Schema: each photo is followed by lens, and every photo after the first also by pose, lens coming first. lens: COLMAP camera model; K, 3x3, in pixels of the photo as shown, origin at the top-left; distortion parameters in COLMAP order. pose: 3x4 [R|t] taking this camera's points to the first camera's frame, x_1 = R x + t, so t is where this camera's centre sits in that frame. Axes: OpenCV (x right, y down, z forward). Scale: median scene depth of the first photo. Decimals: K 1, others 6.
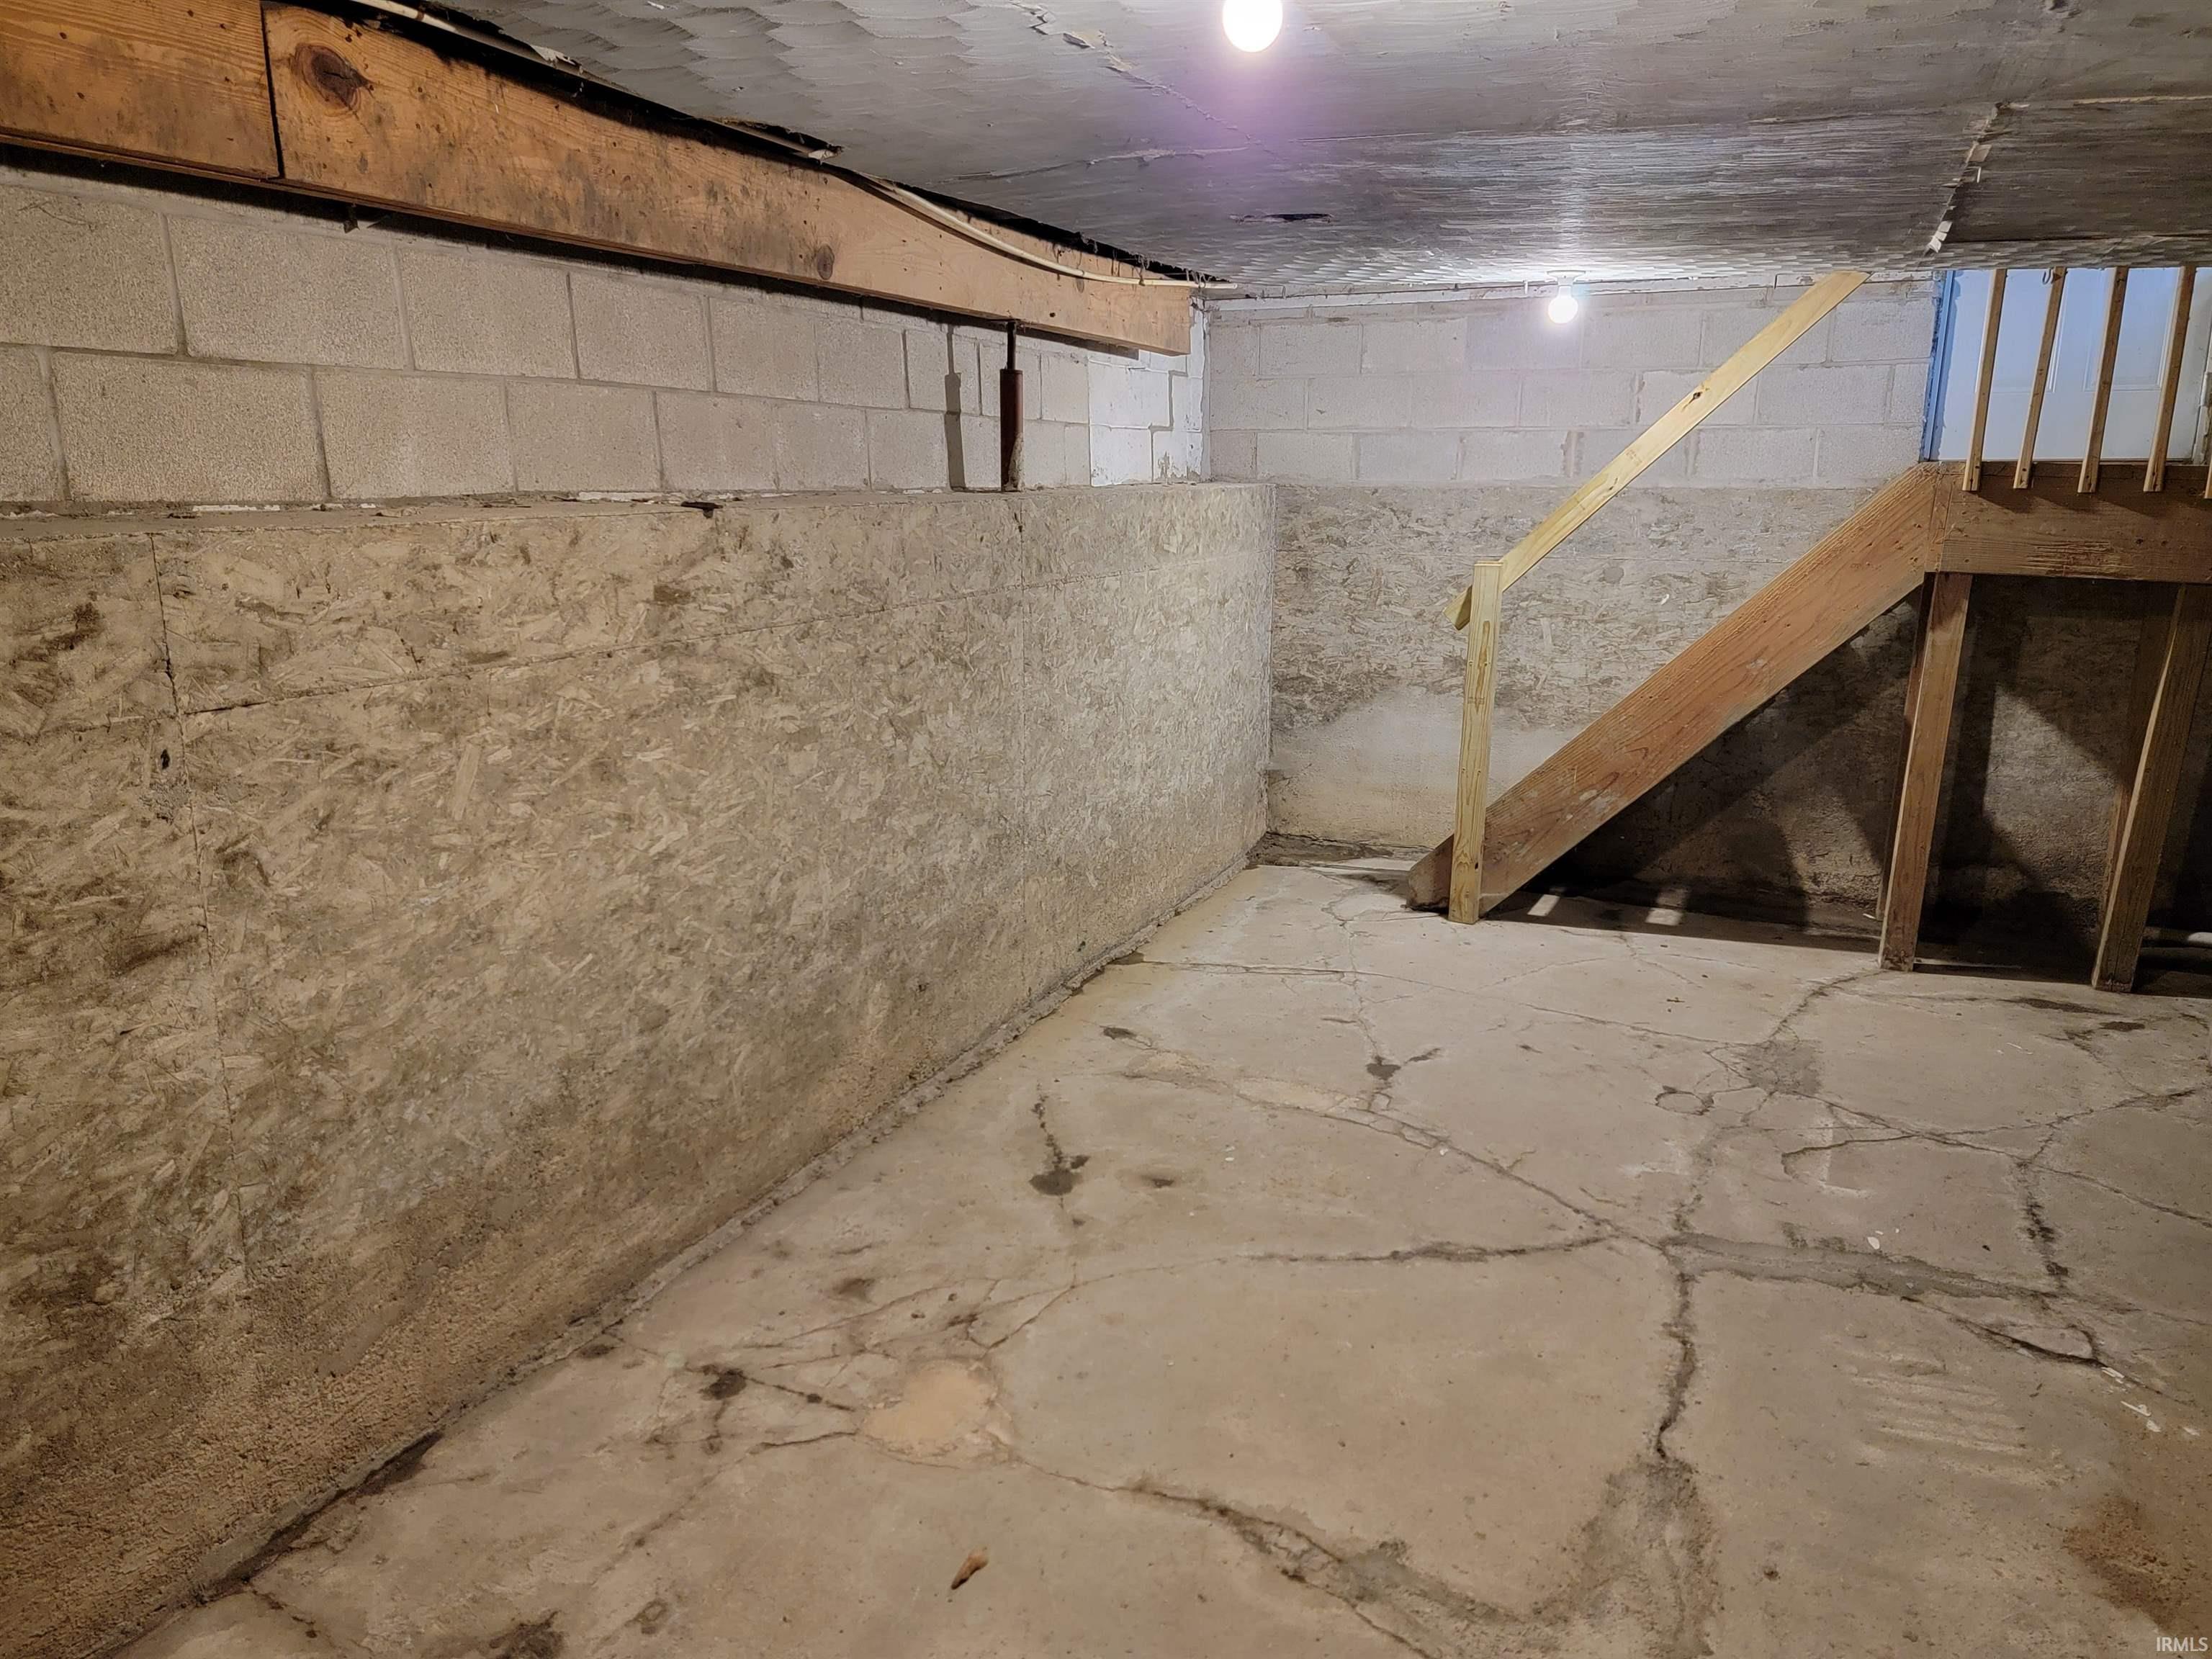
lens RADIAL K [[1562.7, 0, 1130.5], [0, 1562.7, 799.0], [0, 0, 1]] dist [0.109747, -0.094737]
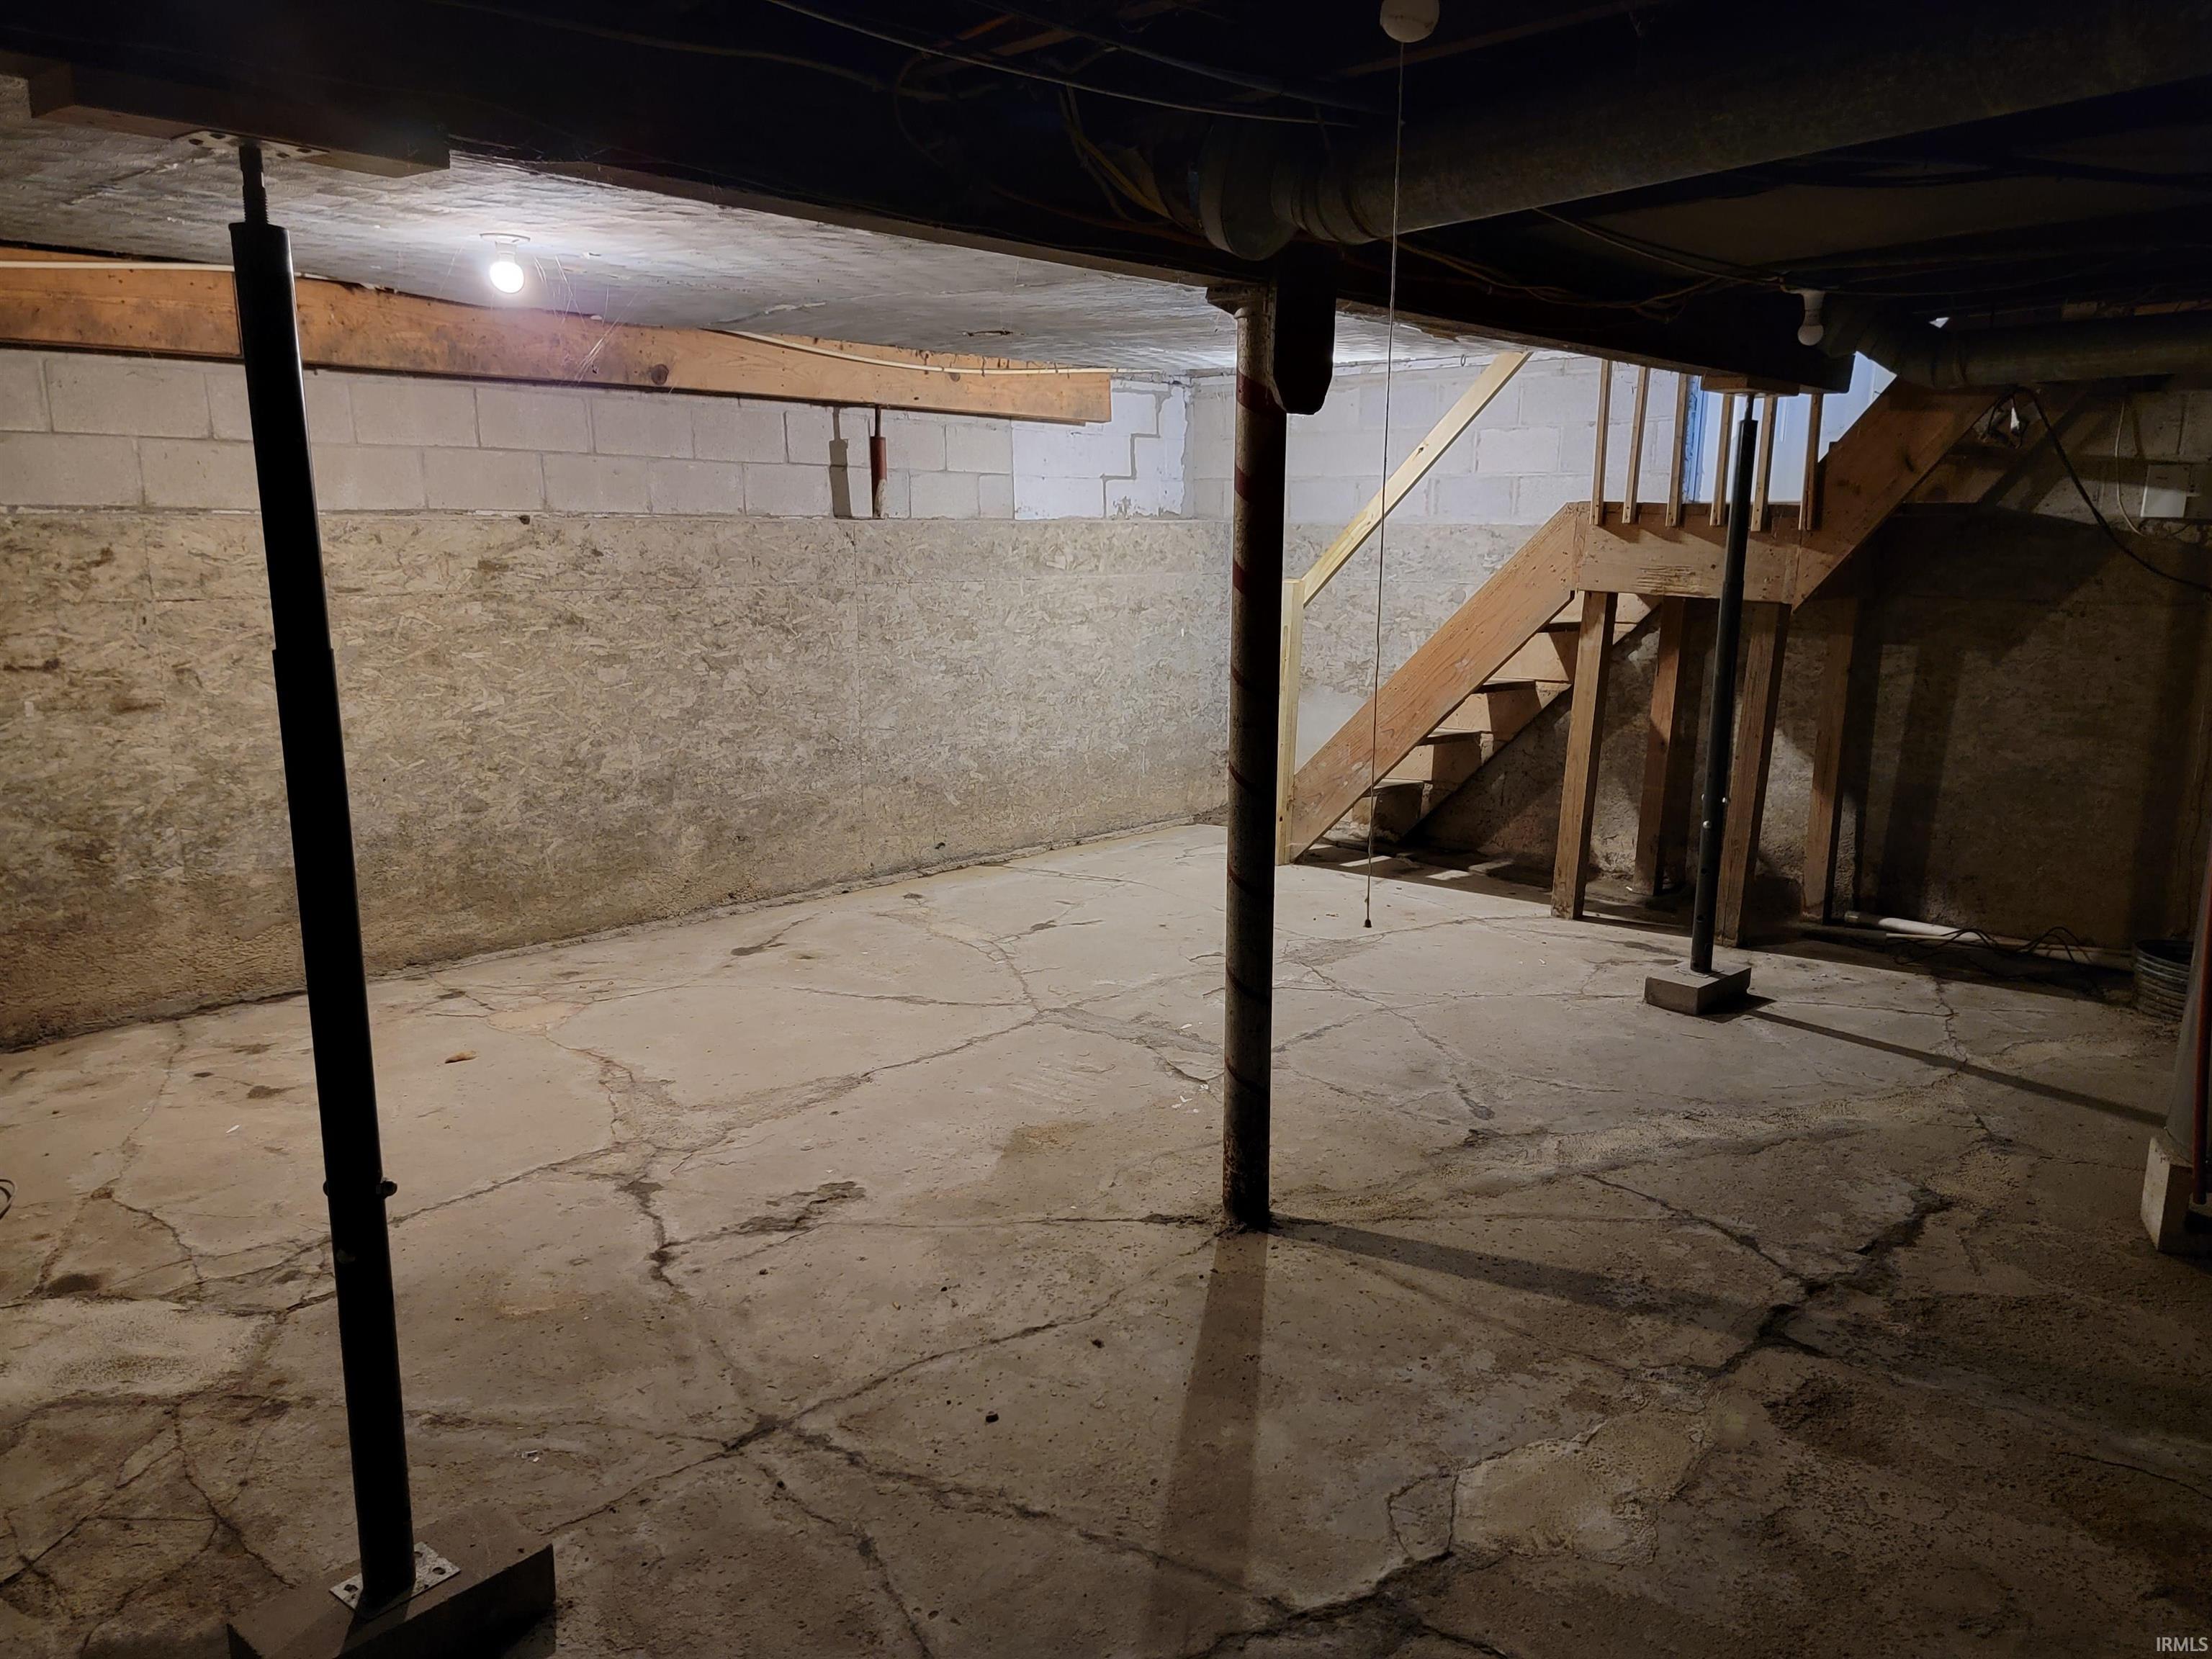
lens RADIAL K [[1562.7, 0, 1130.5], [0, 1562.7, 799.0], [0, 0, 1]] dist [0.109747, -0.094737]
pose [[0.938445, 0.062432, -0.339741, 0.973579], [-0.073928, 0.997043, -0.020988, 0.112839], [0.337426, 0.044812, 0.940285, -0.414547]]
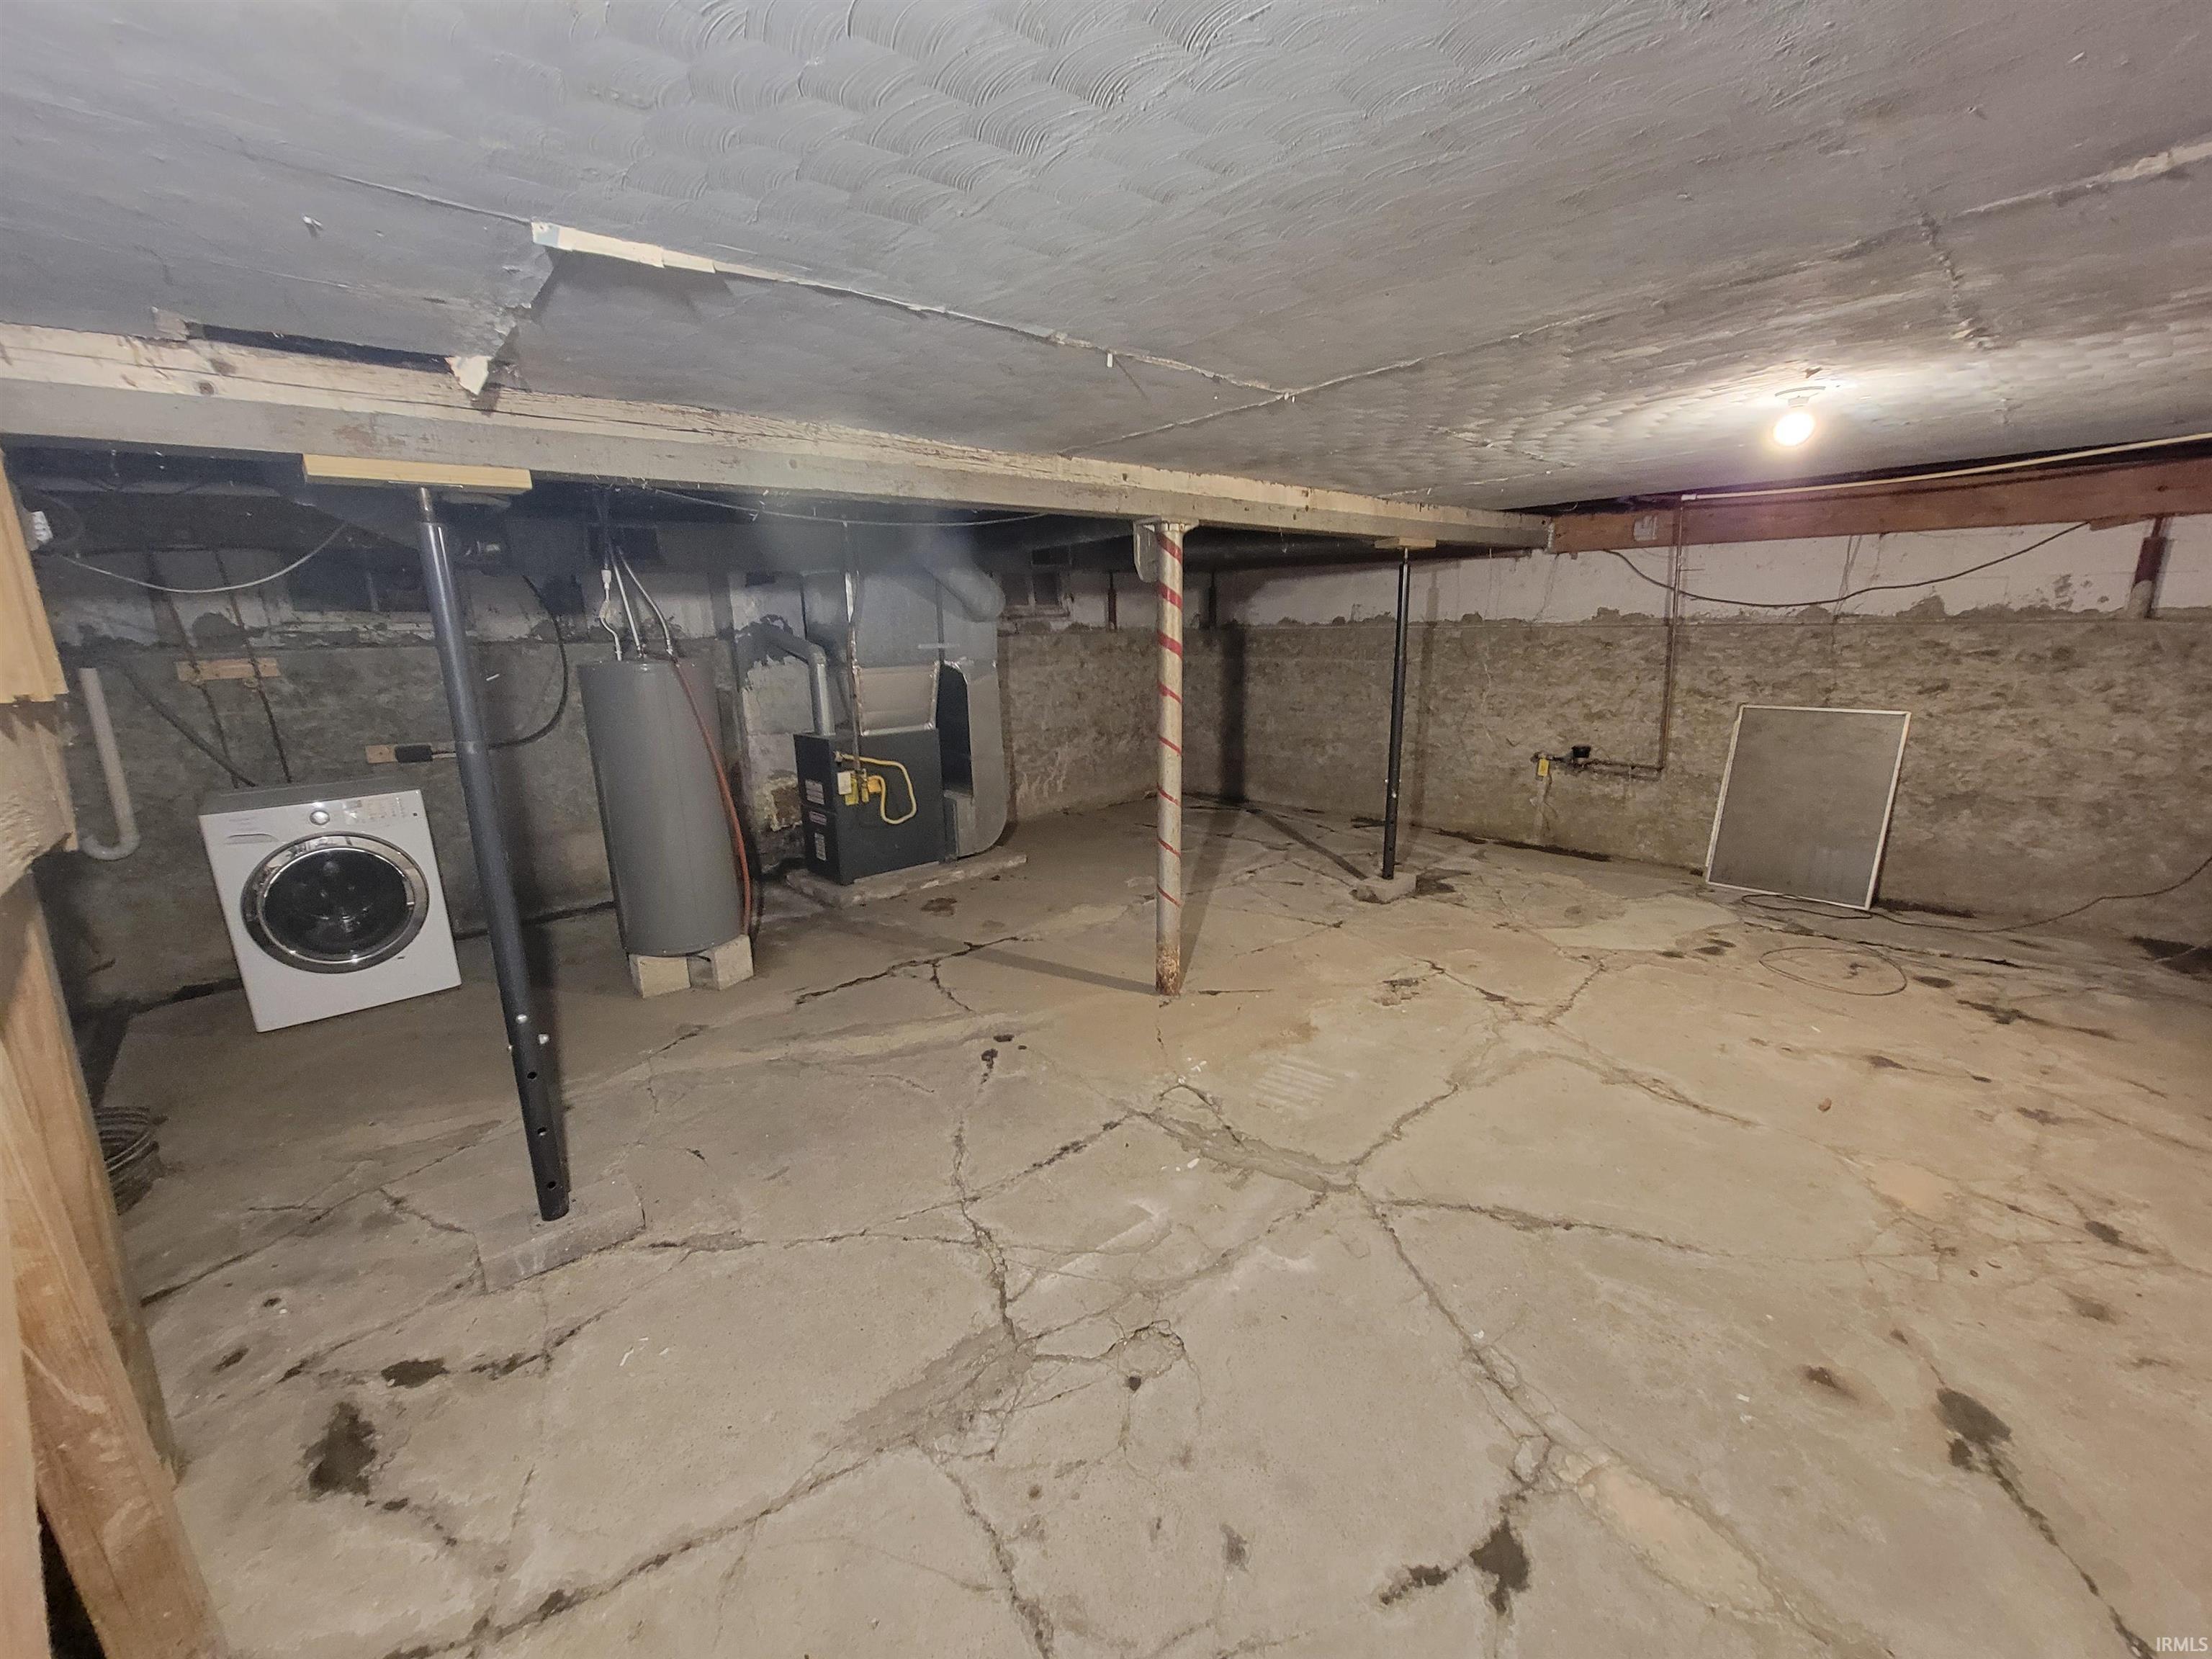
lens RADIAL K [[909.0, 0, 1113.2], [0, 909.0, 846.9], [0, 0, 1]] dist [0.001452, 0.000791]
pose [[-0.913639, -0.088898, 0.396688, 0.253688], [0.096141, 0.900868, 0.423313, -0.359887], [-0.394996, 0.424893, -0.814521, 1.713325]]
